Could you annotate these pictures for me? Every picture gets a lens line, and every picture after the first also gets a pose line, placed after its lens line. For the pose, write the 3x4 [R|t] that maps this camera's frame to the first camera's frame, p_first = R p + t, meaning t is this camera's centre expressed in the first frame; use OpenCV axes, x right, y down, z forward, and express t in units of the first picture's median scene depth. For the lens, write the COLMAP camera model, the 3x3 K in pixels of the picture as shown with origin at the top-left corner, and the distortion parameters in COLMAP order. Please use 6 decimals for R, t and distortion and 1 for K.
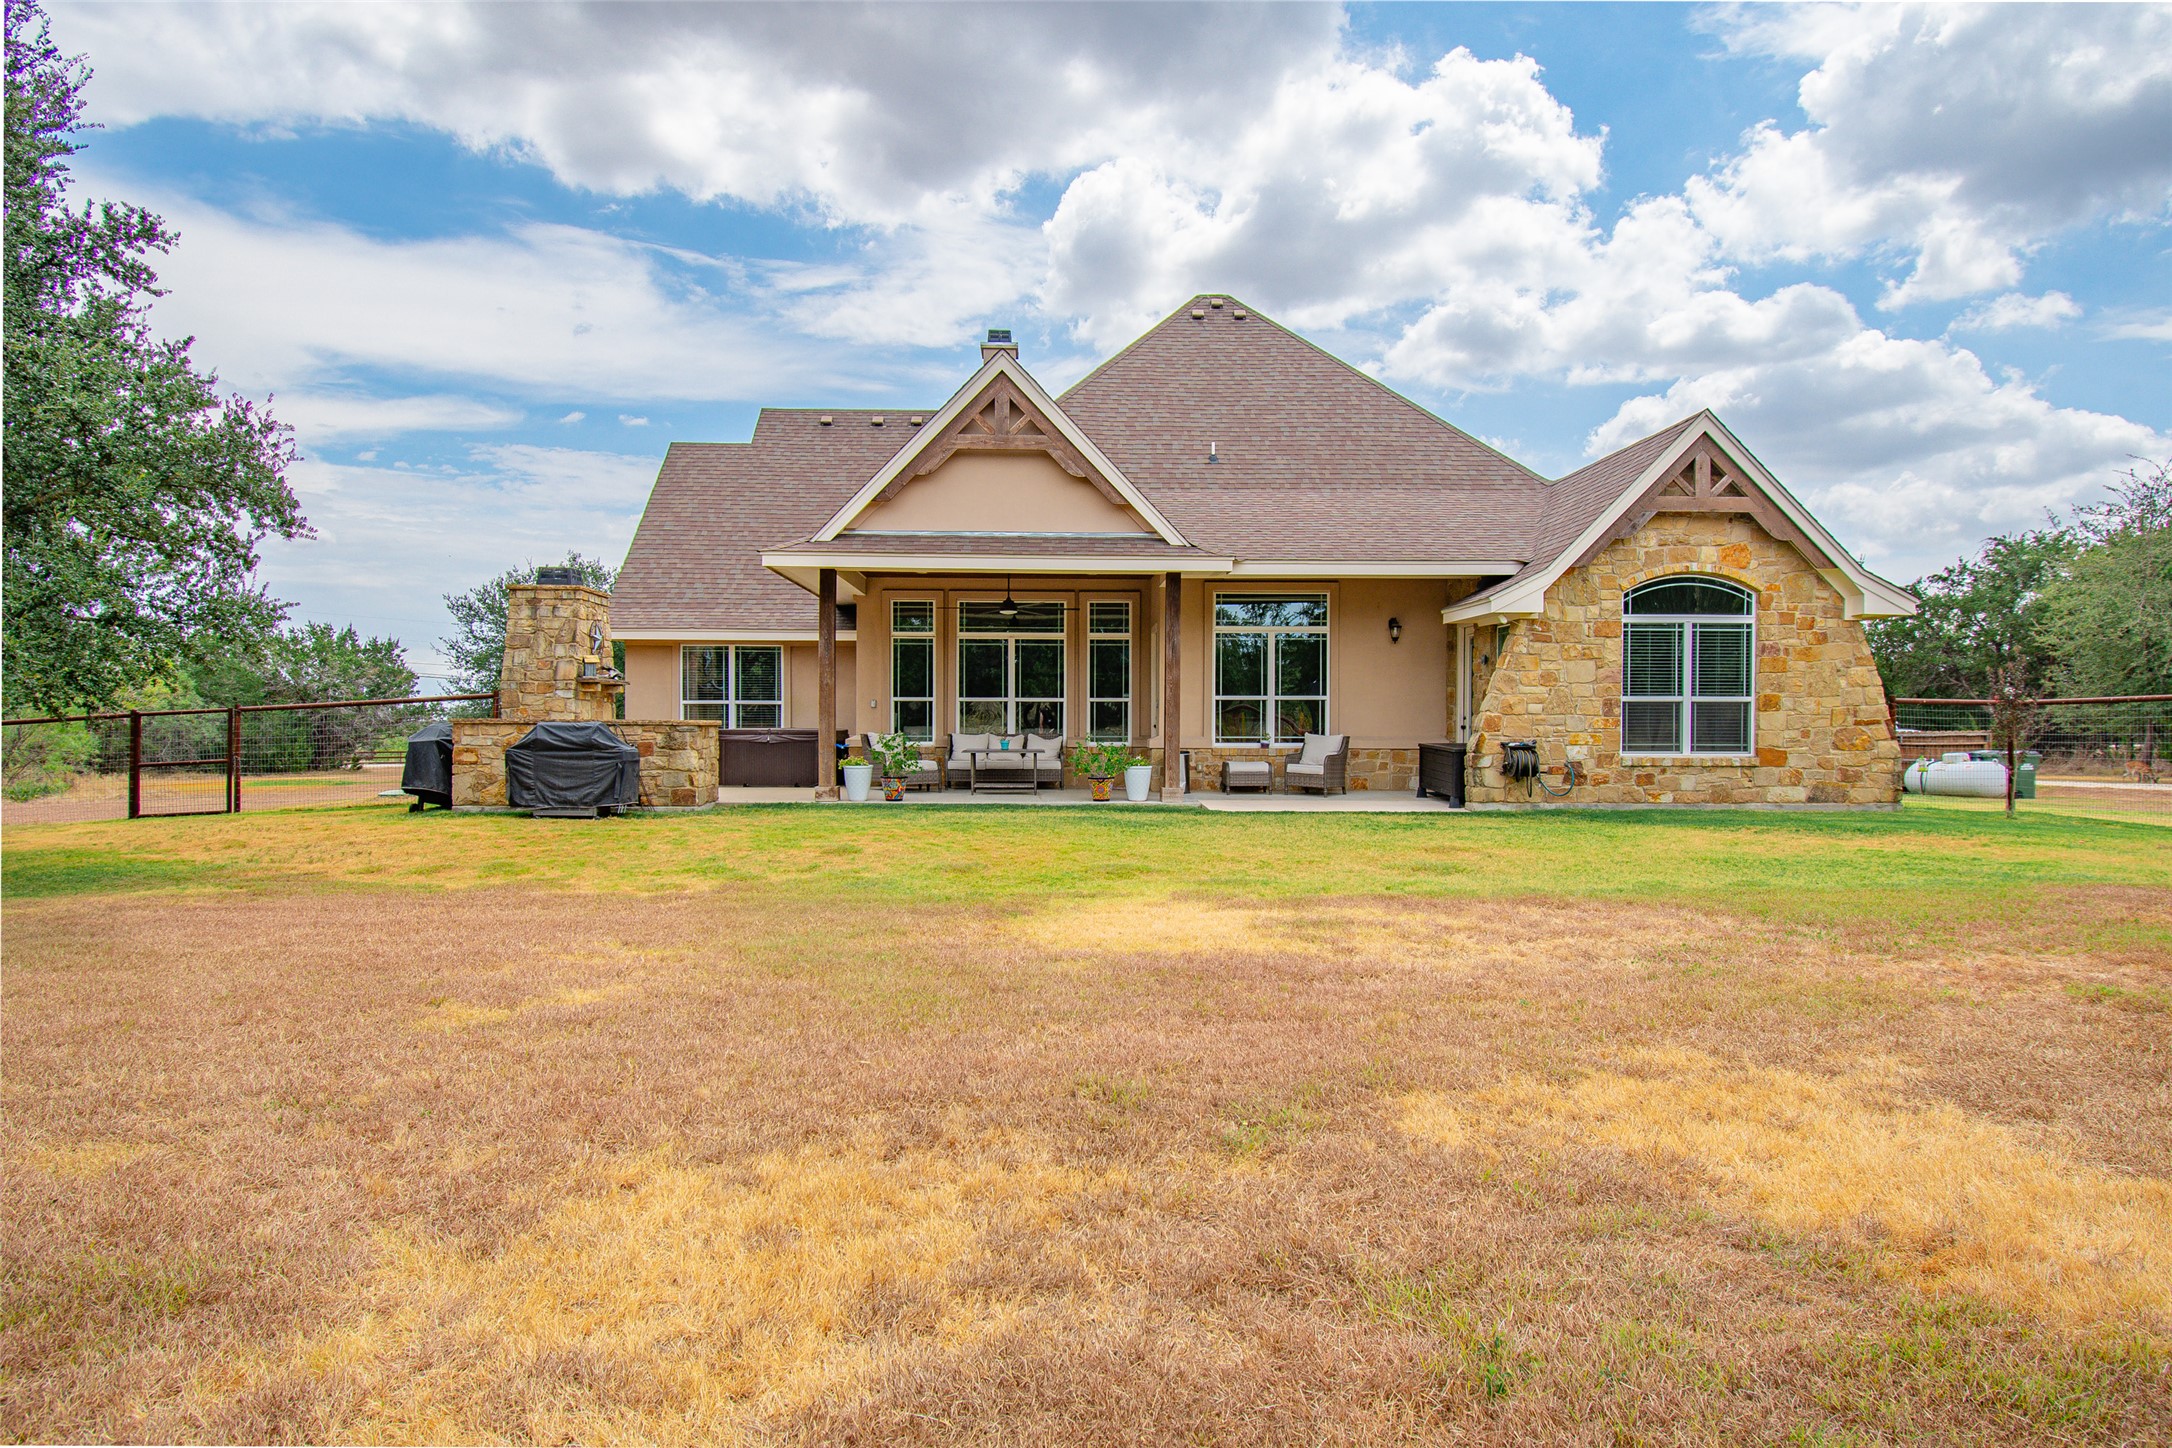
lens RADIAL K [[1253.6, 0, 1086.0], [0, 1253.6, 724.0], [0, 0, 1]] dist [-0.005337, -0.001448]
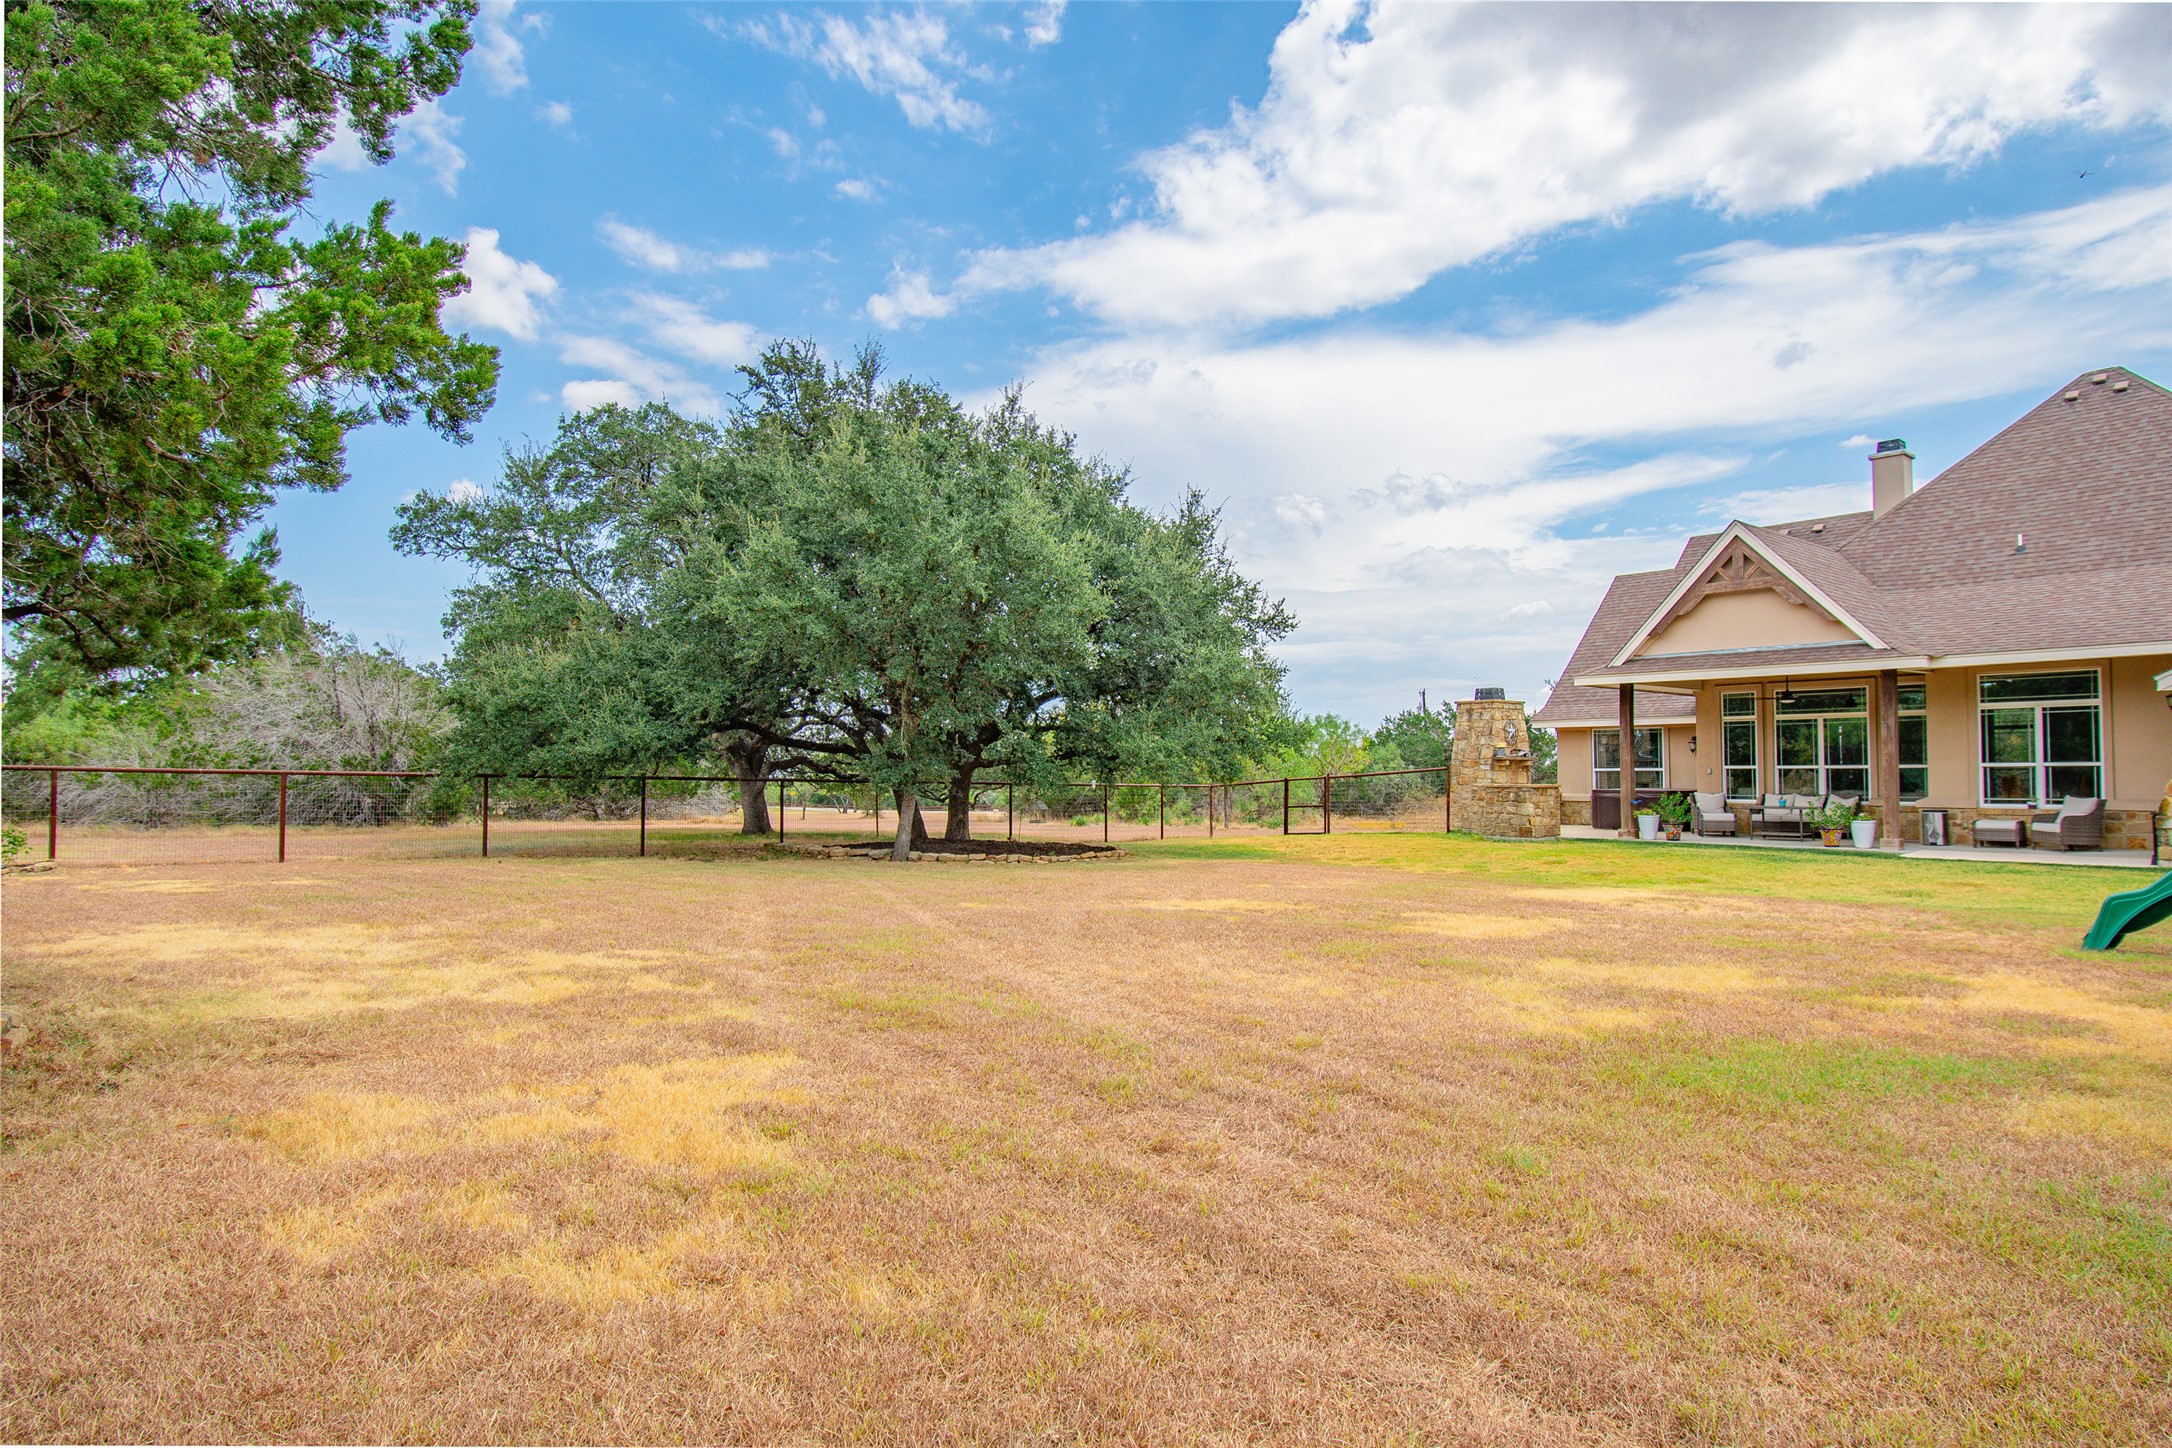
lens RADIAL K [[1253.6, 0, 1086.0], [0, 1253.6, 724.0], [0, 0, 1]] dist [-0.005337, -0.001448]
pose [[0.611037, -0.035406, -0.790810, 0.539733], [0.002560, 0.999082, -0.042753, -0.011944], [0.791598, 0.024099, 0.610567, -0.388642]]
